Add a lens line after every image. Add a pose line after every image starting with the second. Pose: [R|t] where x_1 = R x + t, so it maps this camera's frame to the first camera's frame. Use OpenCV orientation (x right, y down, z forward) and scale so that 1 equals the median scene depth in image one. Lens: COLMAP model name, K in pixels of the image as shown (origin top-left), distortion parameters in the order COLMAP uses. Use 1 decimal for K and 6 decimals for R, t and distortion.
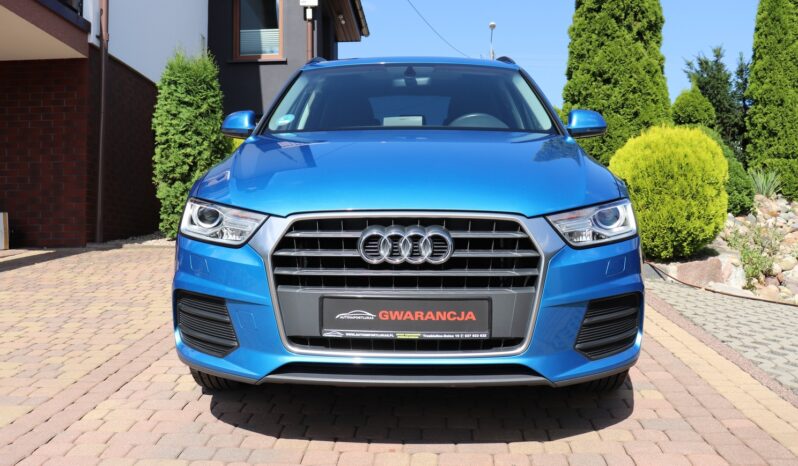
lens RADIAL K [[740.5, 0, 402.8], [0, 740.5, 226.7], [0, 0, 1]] dist [-0.055862, 0.000000]
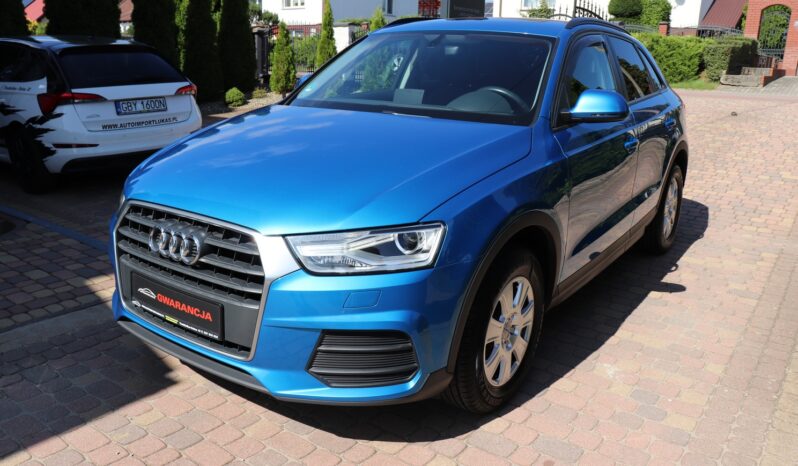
lens RADIAL K [[657.9, 0, 399.6], [0, 657.9, 235.6], [0, 0, 1]] dist [-0.184253, 0.160314]
pose [[0.818740, 0.172649, -0.547592, 0.808031], [-0.076775, 0.978075, 0.193584, -0.198289], [0.569009, -0.116454, 0.814044, 0.391857]]
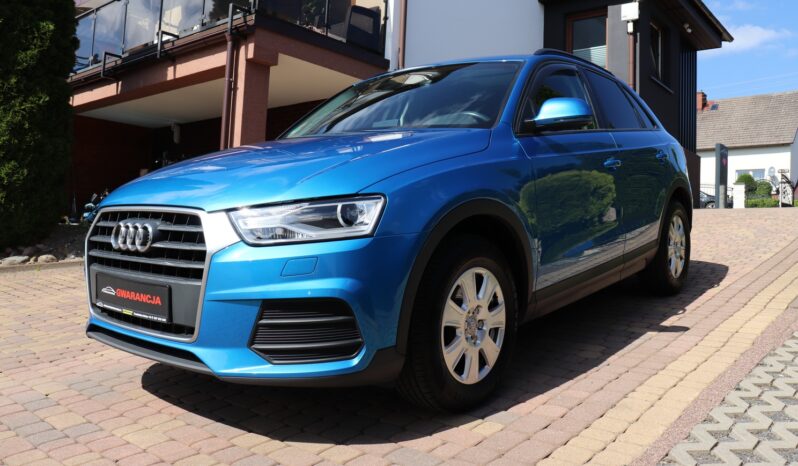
lens RADIAL K [[657.9, 0, 395.4], [0, 657.9, 224.3], [0, 0, 1]] dist [-0.184253, 0.160314]
pose [[0.777354, 0.021162, -0.628708, 0.946463], [-0.027067, 0.999634, 0.000181, -0.003024], [0.628481, 0.016876, 0.777642, 0.468814]]
